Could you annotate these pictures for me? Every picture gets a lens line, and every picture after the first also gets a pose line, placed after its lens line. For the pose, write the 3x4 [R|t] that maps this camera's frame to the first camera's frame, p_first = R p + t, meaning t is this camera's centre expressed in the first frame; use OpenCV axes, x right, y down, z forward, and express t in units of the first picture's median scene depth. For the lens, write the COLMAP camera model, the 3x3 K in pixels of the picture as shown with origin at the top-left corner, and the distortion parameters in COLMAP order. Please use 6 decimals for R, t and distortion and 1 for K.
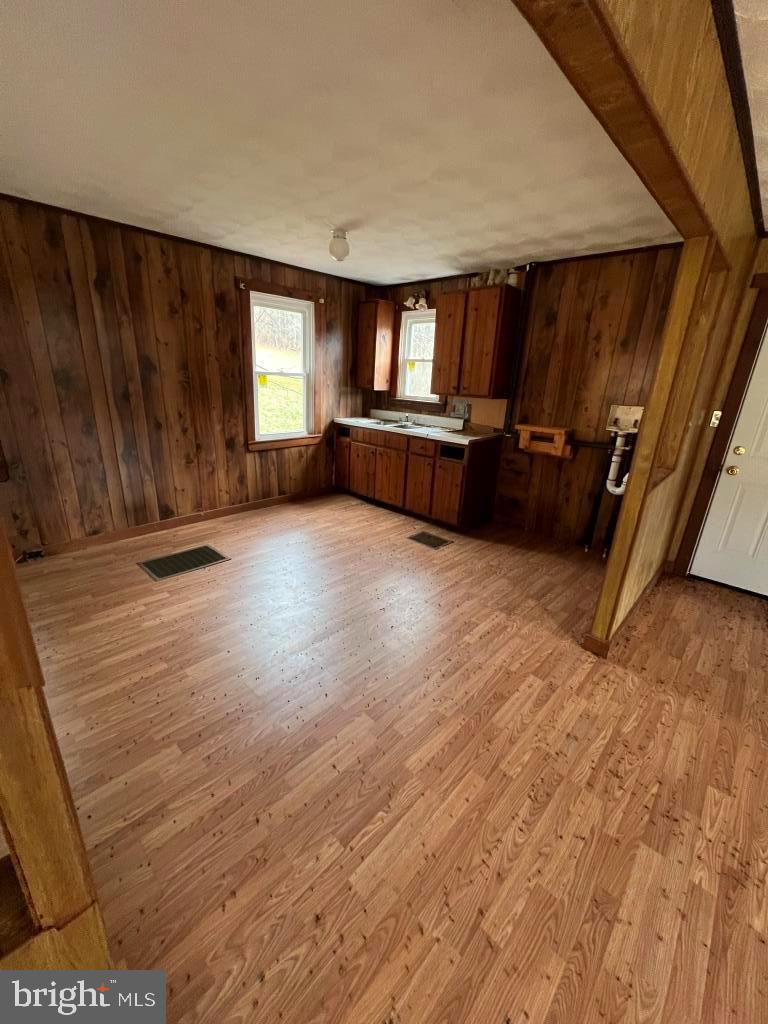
lens RADIAL K [[406.8, 0, 381.2], [0, 406.8, 512.3], [0, 0, 1]] dist [-0.000921, -0.000310]
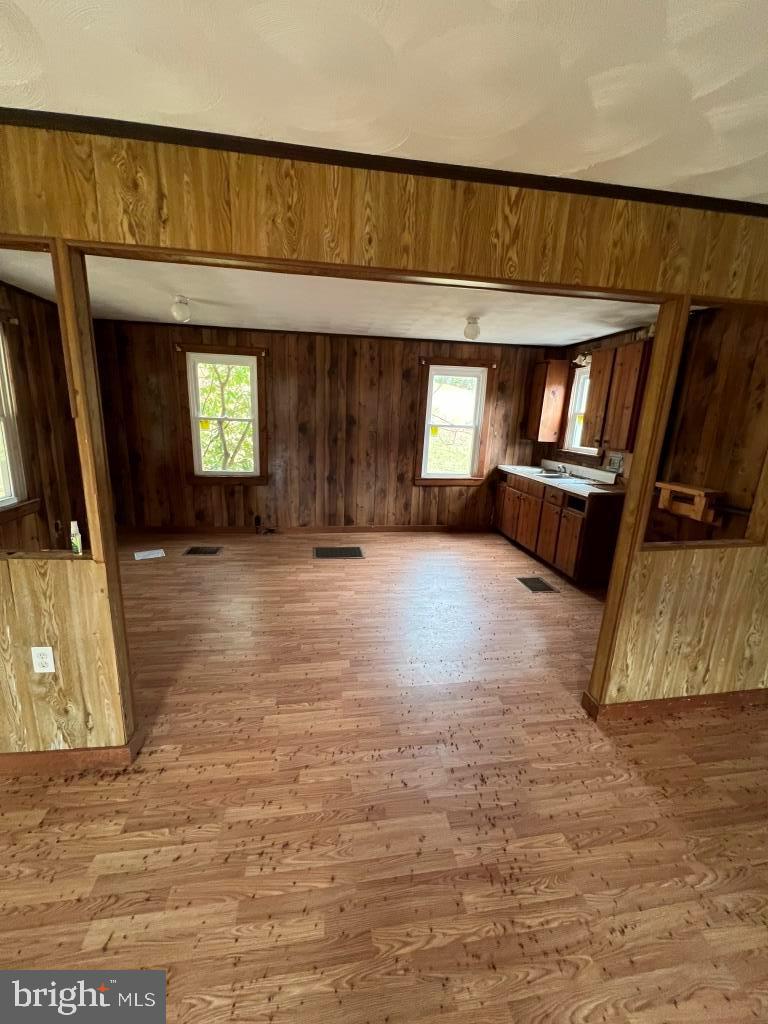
lens RADIAL K [[406.8, 0, 382.9], [0, 406.8, 512.9], [0, 0, 1]] dist [-0.000921, -0.000310]
pose [[0.793818, 0.131766, -0.593710, 0.489288], [-0.199041, 0.978770, -0.048902, 0.022856], [0.574662, 0.156992, 0.803192, -0.087258]]
